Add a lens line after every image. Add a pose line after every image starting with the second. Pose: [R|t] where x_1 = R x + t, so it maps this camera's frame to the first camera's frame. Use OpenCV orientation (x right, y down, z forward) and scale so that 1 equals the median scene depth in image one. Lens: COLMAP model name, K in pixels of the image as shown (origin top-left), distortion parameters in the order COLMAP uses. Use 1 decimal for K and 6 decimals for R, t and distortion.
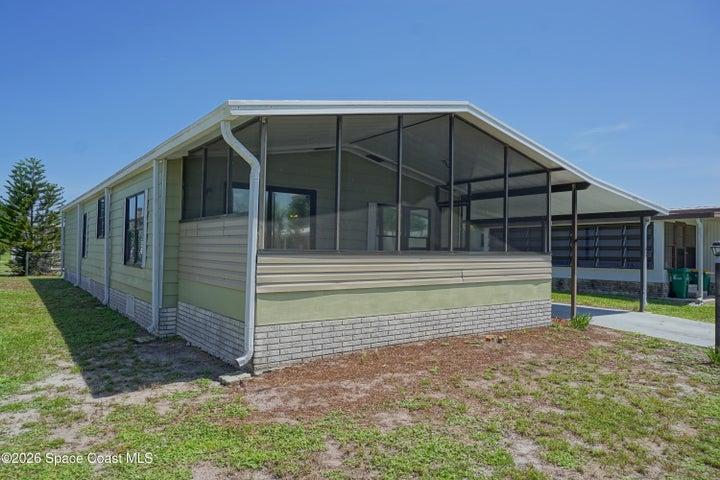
lens RADIAL K [[478.9, 0, 360.0], [0, 478.9, 240.0], [0, 0, 1]] dist [-0.040896, 0.001562]
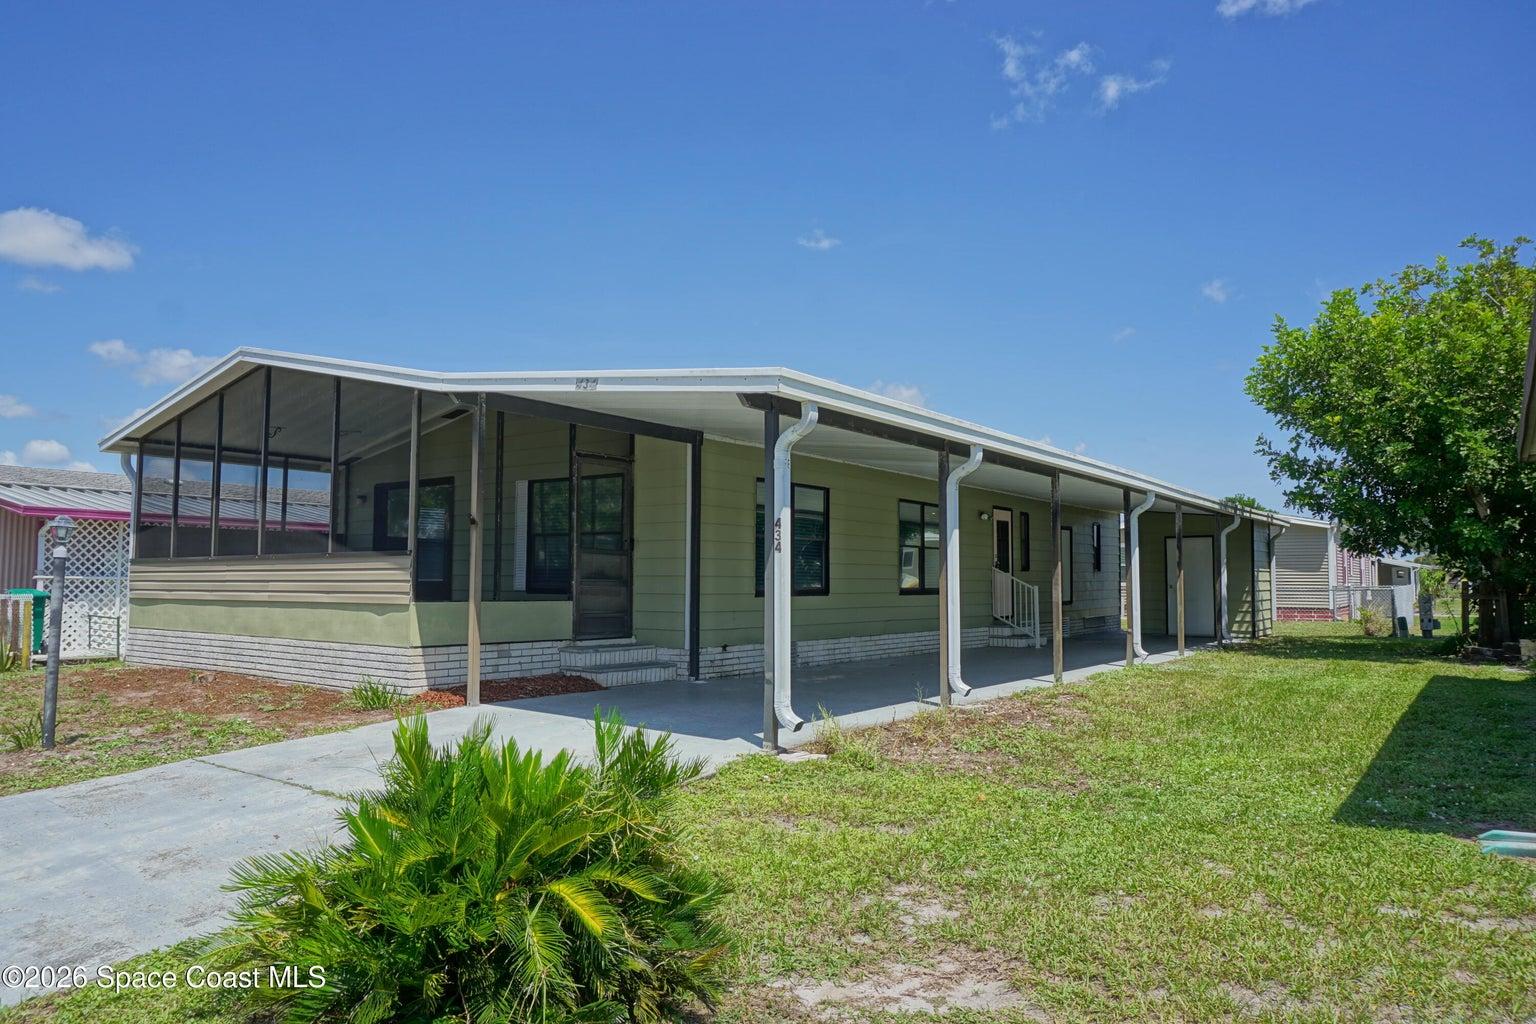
lens RADIAL K [[1021.7, 0, 768.0], [0, 1021.7, 512.0], [0, 0, 1]] dist [-0.040896, 0.001562]
pose [[0.313202, -0.079179, -0.946380, 1.807118], [0.020173, 0.996848, -0.076725, 0.088299], [0.949472, 0.004939, 0.313812, 1.213810]]
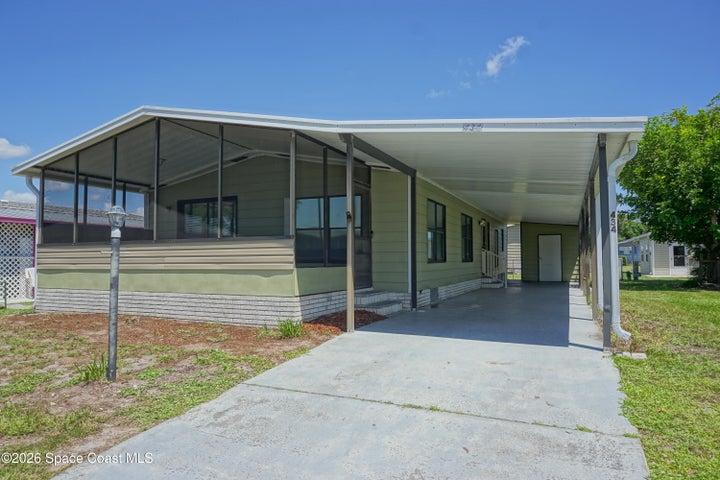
lens RADIAL K [[478.9, 0, 360.0], [0, 478.9, 240.0], [0, 0, 1]] dist [-0.040896, 0.001562]
pose [[0.505672, -0.052989, -0.861097, 1.348320], [0.030905, 0.998584, -0.043300, 0.083855], [0.862172, -0.004716, 0.506594, 0.827864]]
